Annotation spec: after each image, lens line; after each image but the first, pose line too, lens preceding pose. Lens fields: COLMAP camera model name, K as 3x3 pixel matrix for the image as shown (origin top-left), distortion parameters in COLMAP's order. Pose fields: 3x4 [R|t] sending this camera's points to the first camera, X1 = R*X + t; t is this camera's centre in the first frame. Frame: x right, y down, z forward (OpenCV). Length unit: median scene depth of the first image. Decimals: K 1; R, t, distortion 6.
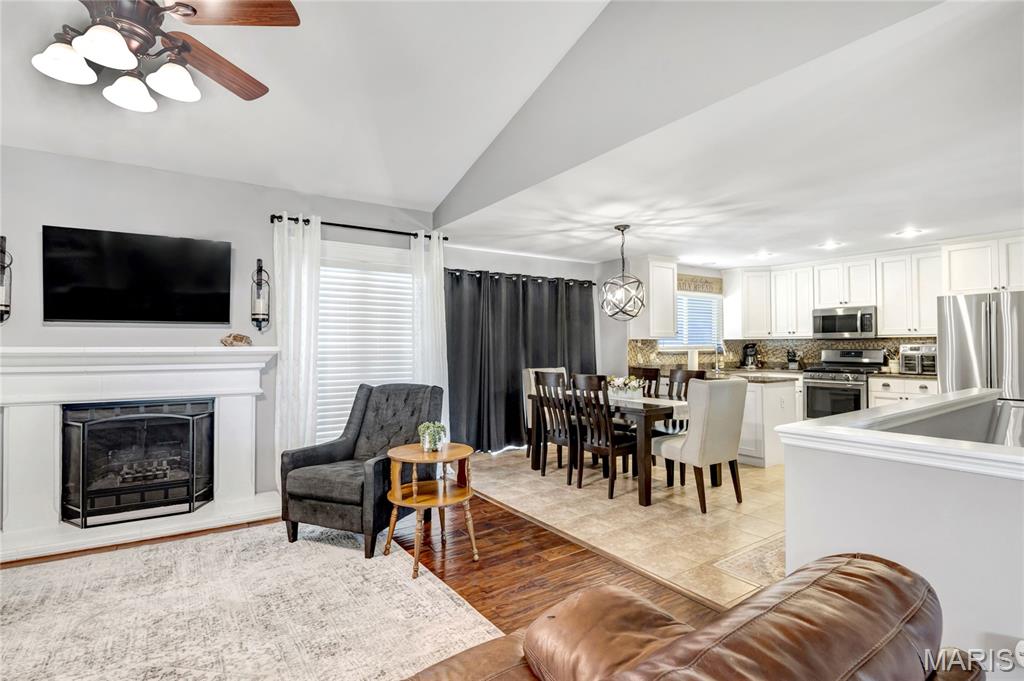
lens RADIAL K [[492.8, 0, 511.5], [0, 492.8, 335.1], [0, 0, 1]] dist [-0.013595, -0.007918]
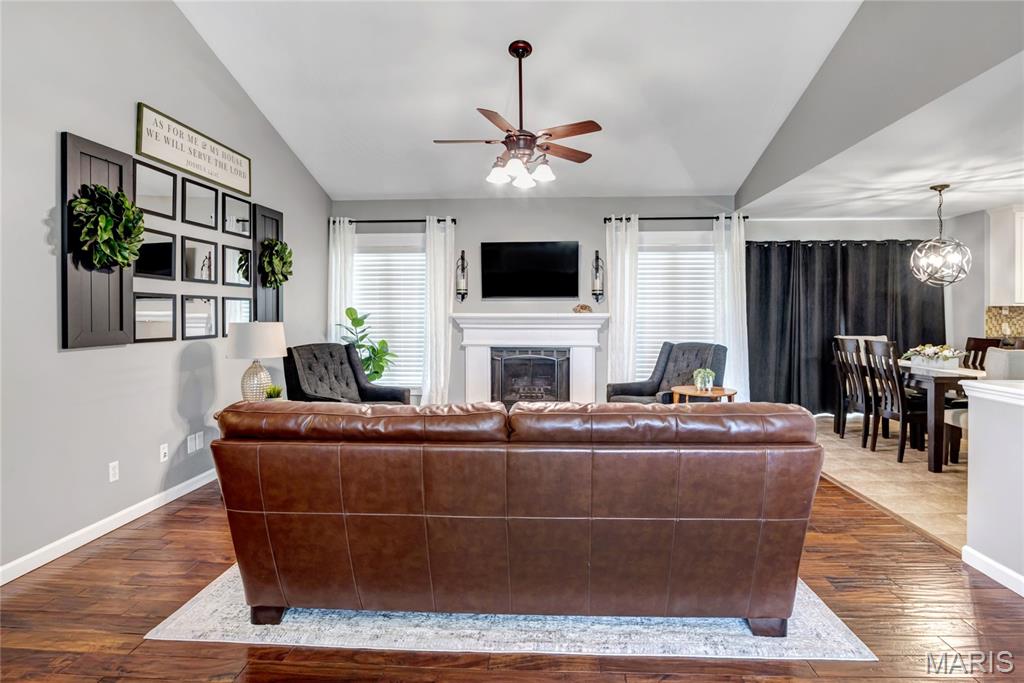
lens RADIAL K [[526.1, 0, 524.6], [0, 526.1, 319.0], [0, 0, 1]] dist [-0.023669, -0.000402]
pose [[0.796192, 0.008614, -0.604983, 0.233324], [0.011571, 0.999499, 0.029460, -0.006736], [0.604934, -0.030456, 0.795693, -0.326906]]
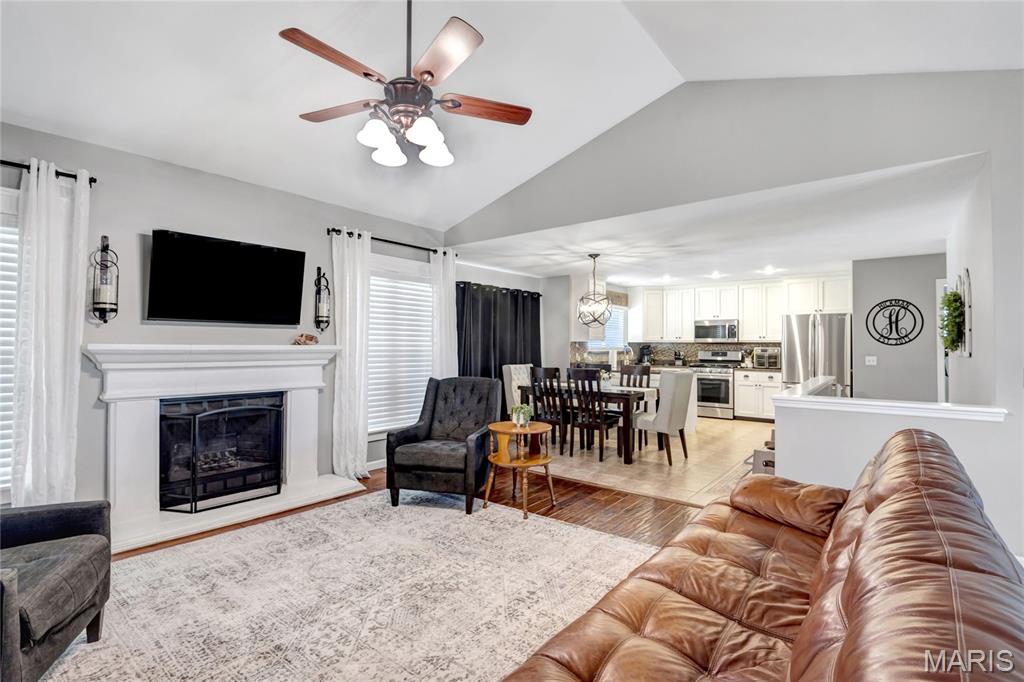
lens RADIAL K [[471.6, 0, 512.2], [0, 471.6, 335.4], [0, 0, 1]] dist [-0.027994, -0.000566]
pose [[0.957887, 0.014670, 0.286770, -0.402717], [-0.014710, 0.999890, -0.002015, -0.003511], [-0.286768, -0.002288, 0.957997, -0.153561]]
